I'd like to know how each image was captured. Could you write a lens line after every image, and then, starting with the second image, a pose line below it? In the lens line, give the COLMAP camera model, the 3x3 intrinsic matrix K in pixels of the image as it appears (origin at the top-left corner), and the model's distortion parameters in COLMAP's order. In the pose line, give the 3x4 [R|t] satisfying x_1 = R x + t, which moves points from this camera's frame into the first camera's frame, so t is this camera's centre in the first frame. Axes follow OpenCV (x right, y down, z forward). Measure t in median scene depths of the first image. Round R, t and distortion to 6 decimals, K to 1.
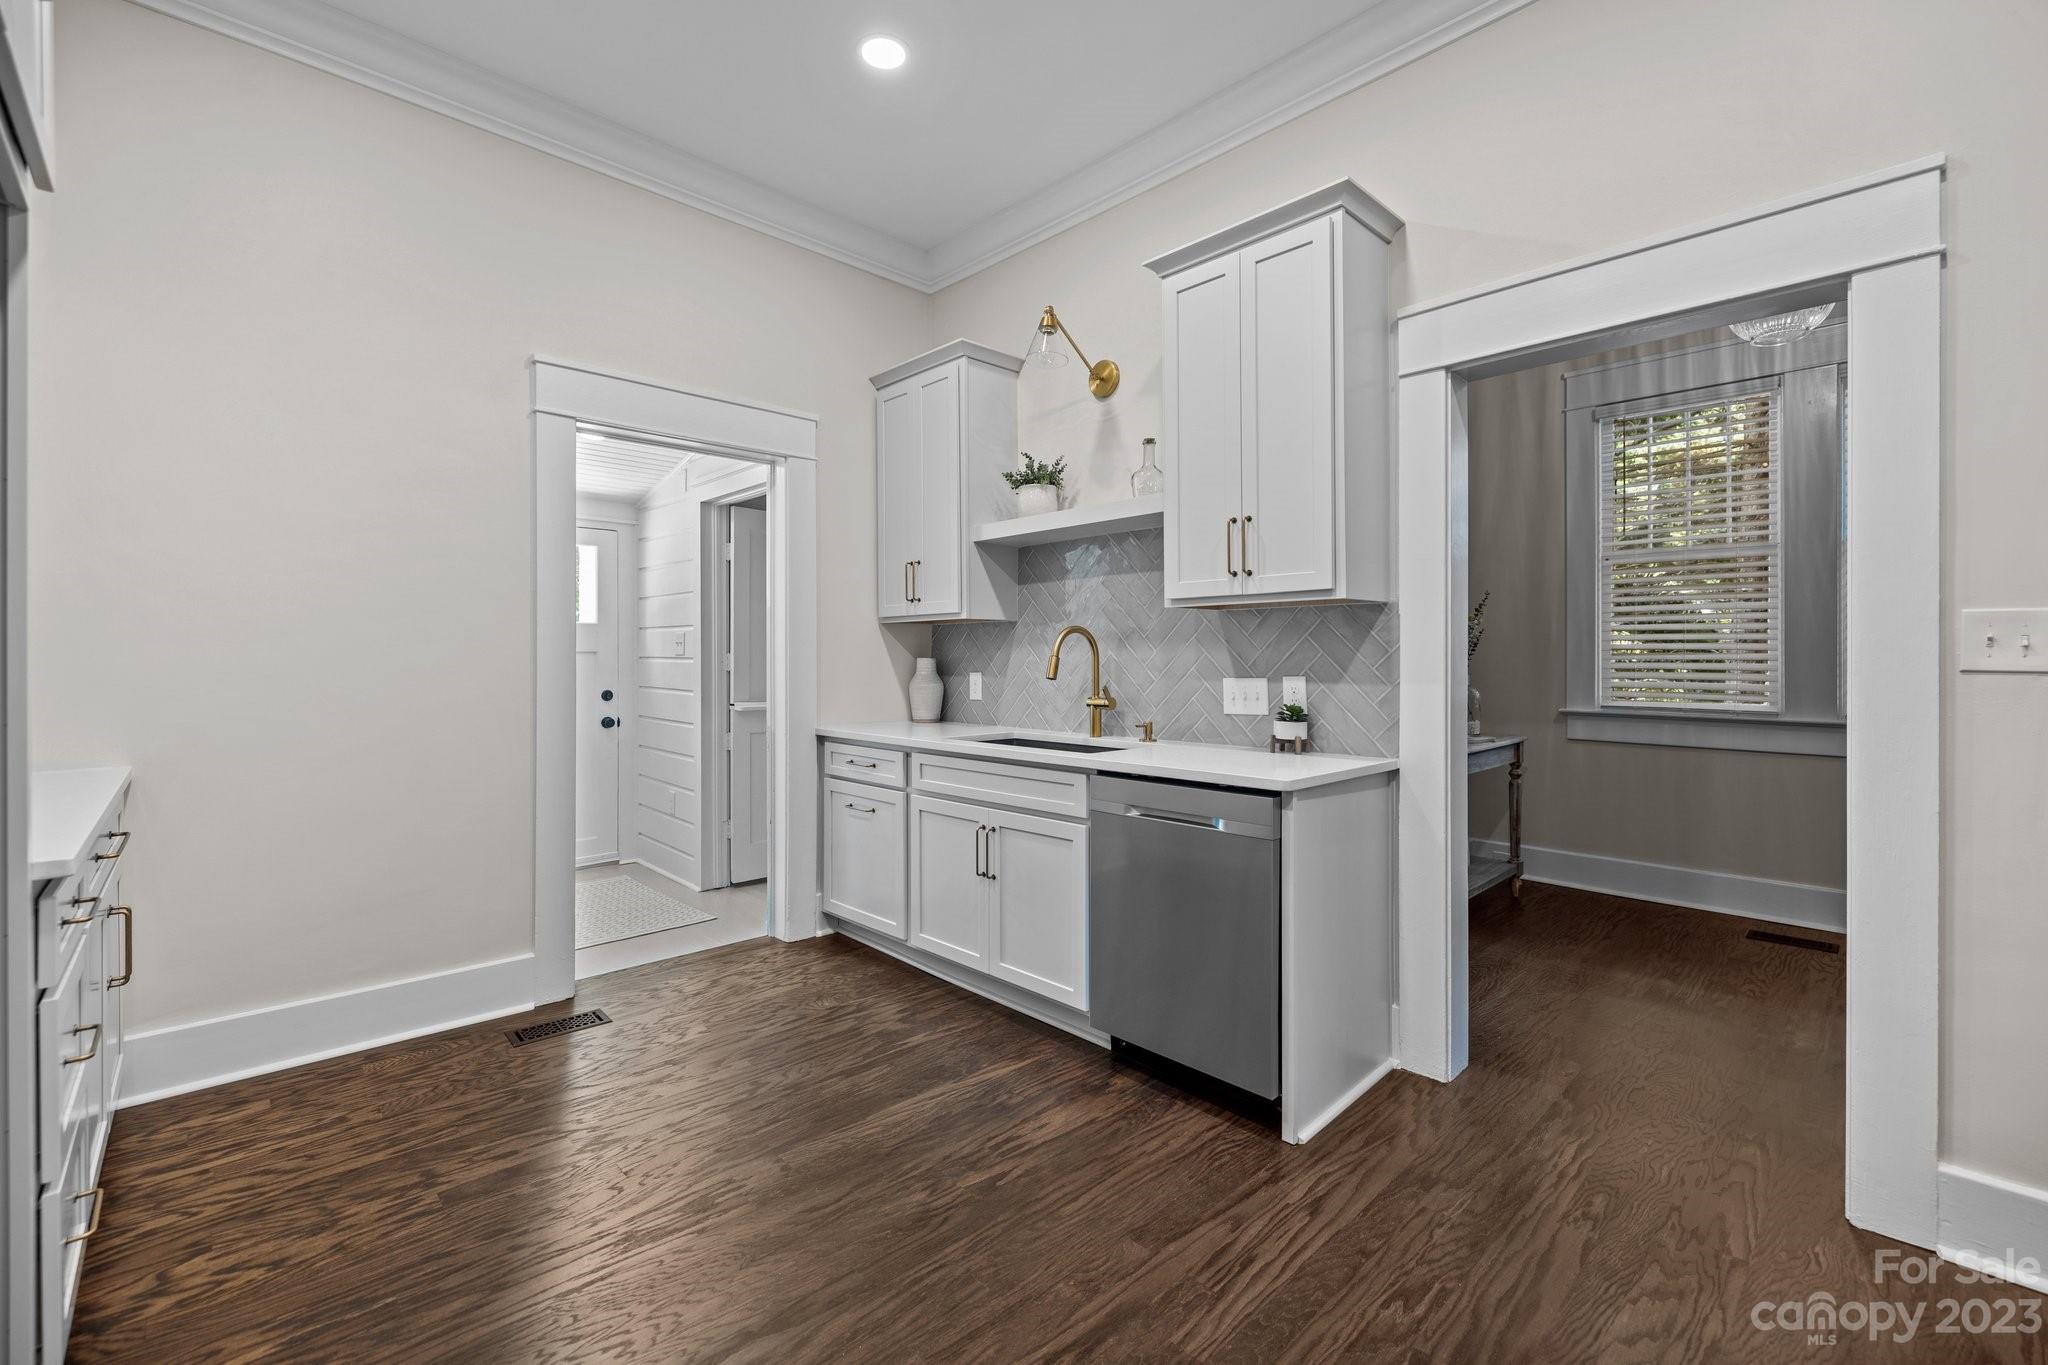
lens RADIAL K [[866.7, 0, 1010.1], [0, 866.7, 673.0], [0, 0, 1]] dist [-0.001510, -0.000056]
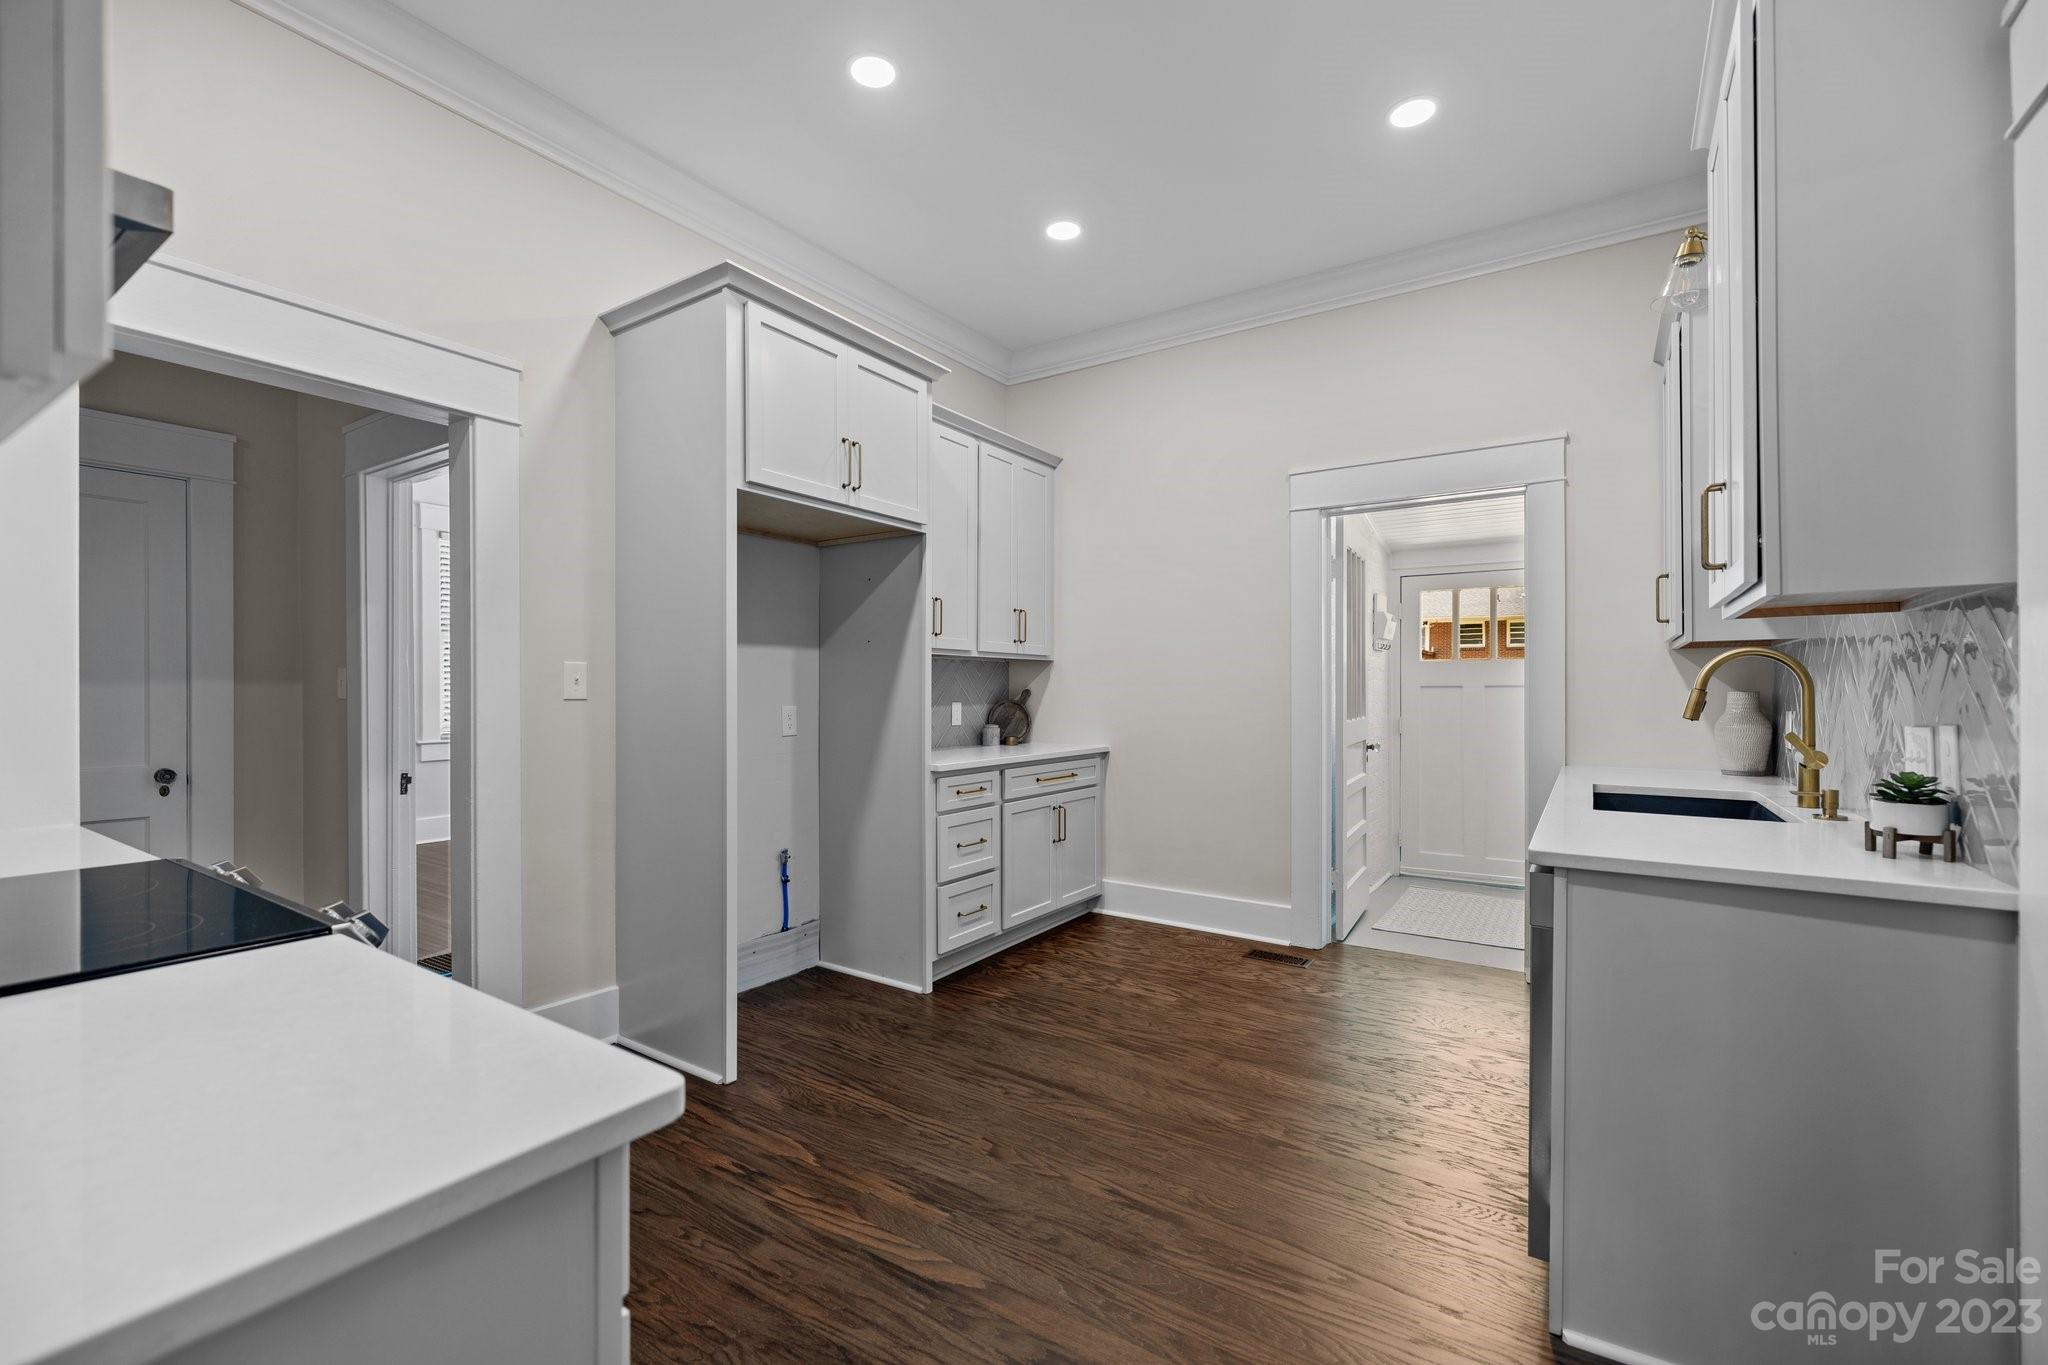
lens RADIAL K [[866.7, 0, 1010.1], [0, 866.7, 673.0], [0, 0, 1]] dist [-0.001510, -0.000056]
pose [[0.216614, -0.019228, -0.976068, 0.886354], [-0.016138, 0.999599, -0.023273, -0.008738], [0.976124, 0.020793, 0.216217, 0.325433]]
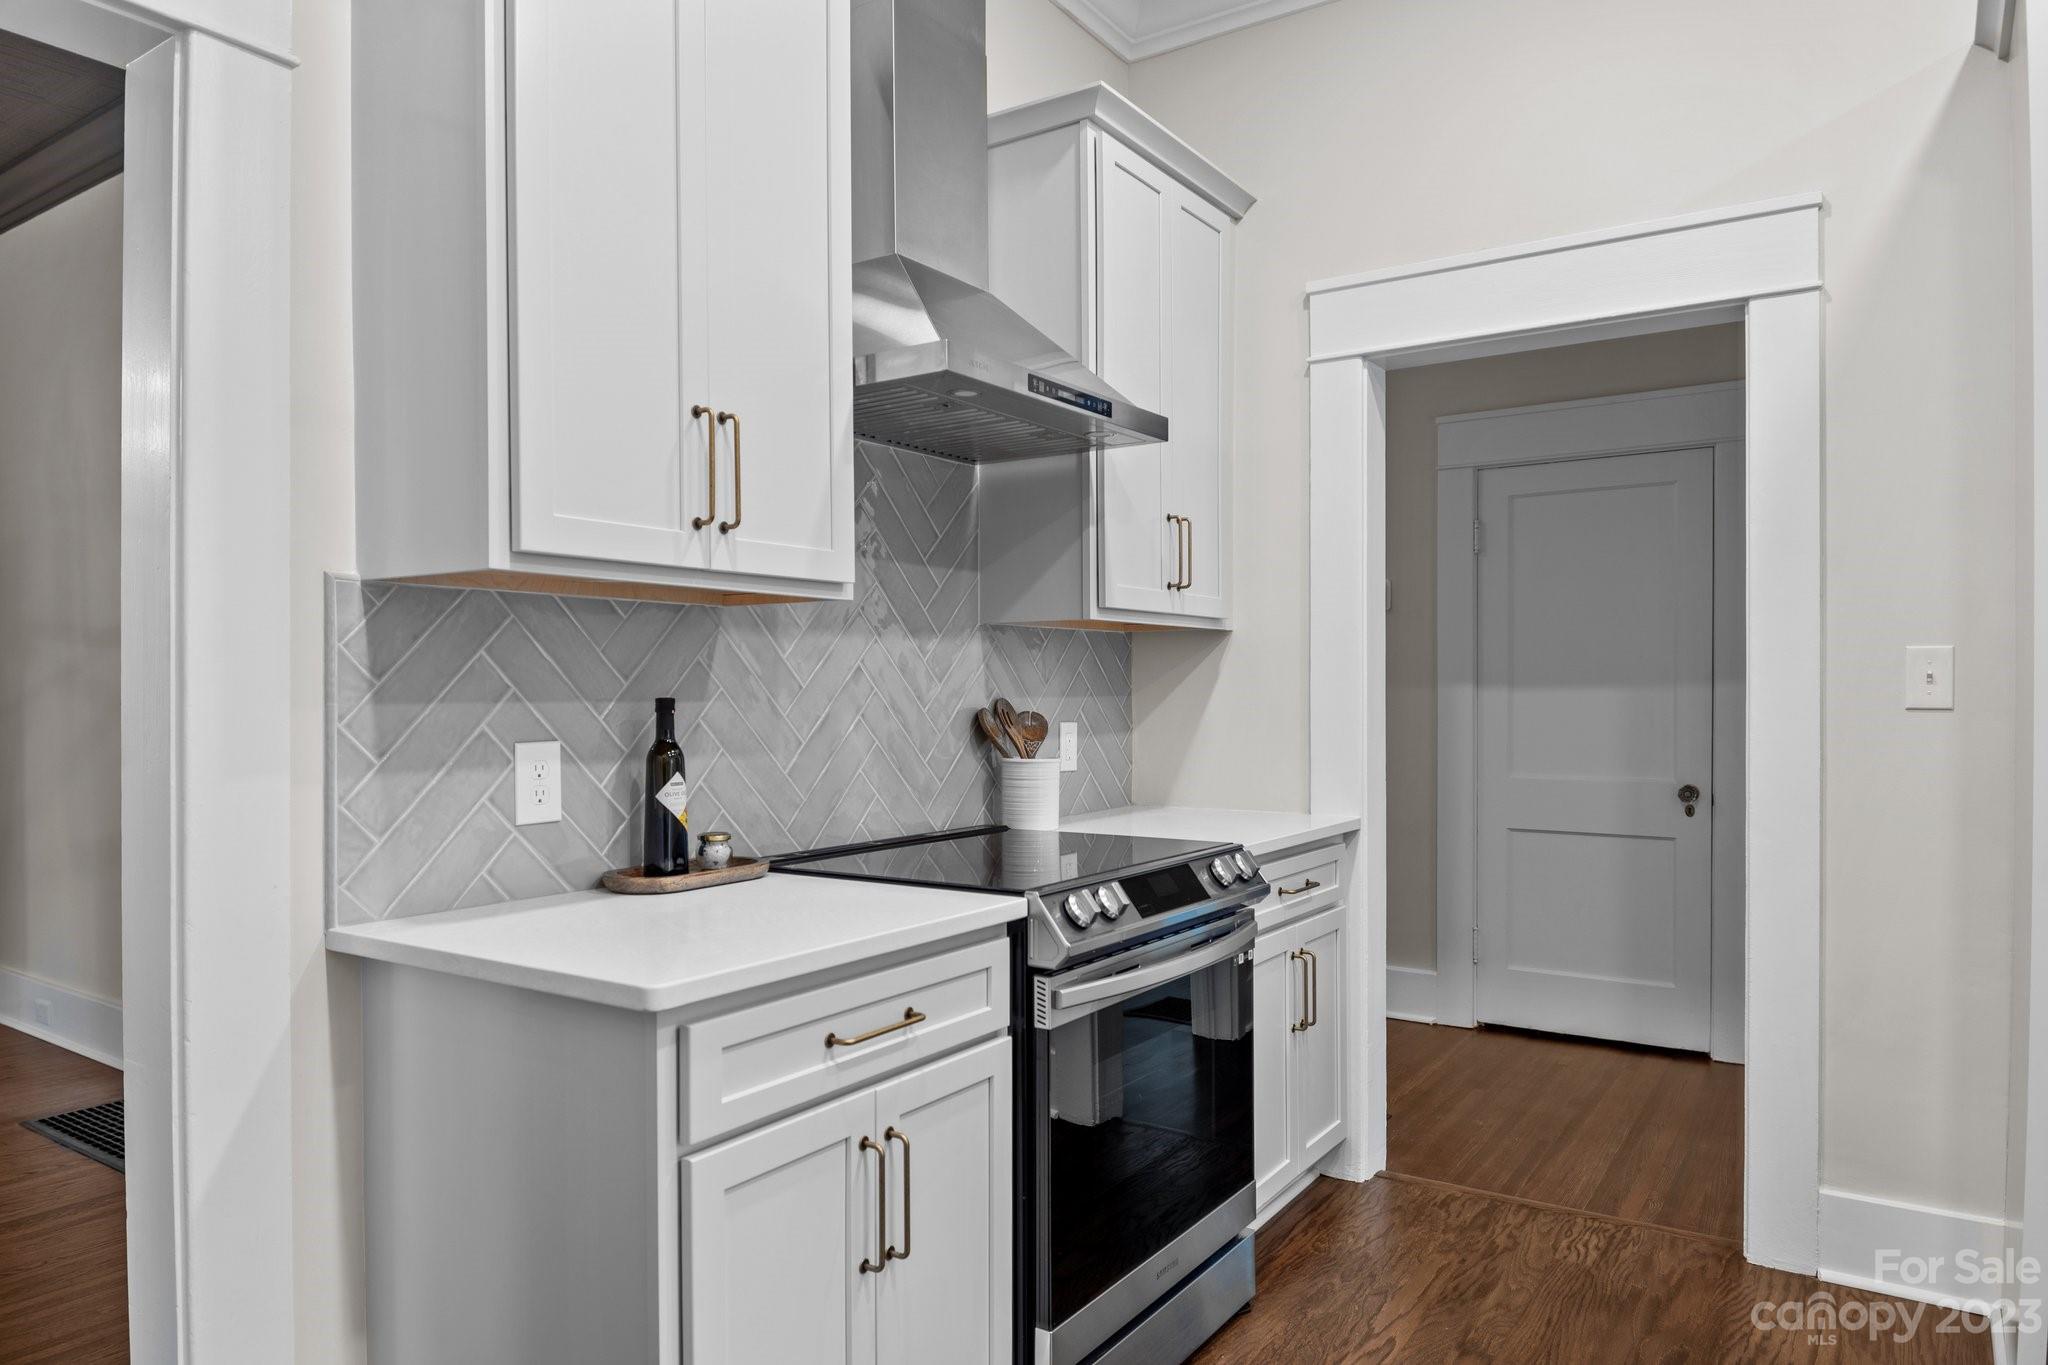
lens RADIAL K [[1308.9, 0, 1027.0], [0, 1308.9, 714.5], [0, 0, 1]] dist [0.001779, 0.000386]
pose [[-0.975215, 0.003810, -0.221226, 0.542223], [-0.002664, 0.999577, 0.028959, -0.014897], [0.221243, 0.028831, -0.974793, 0.894662]]
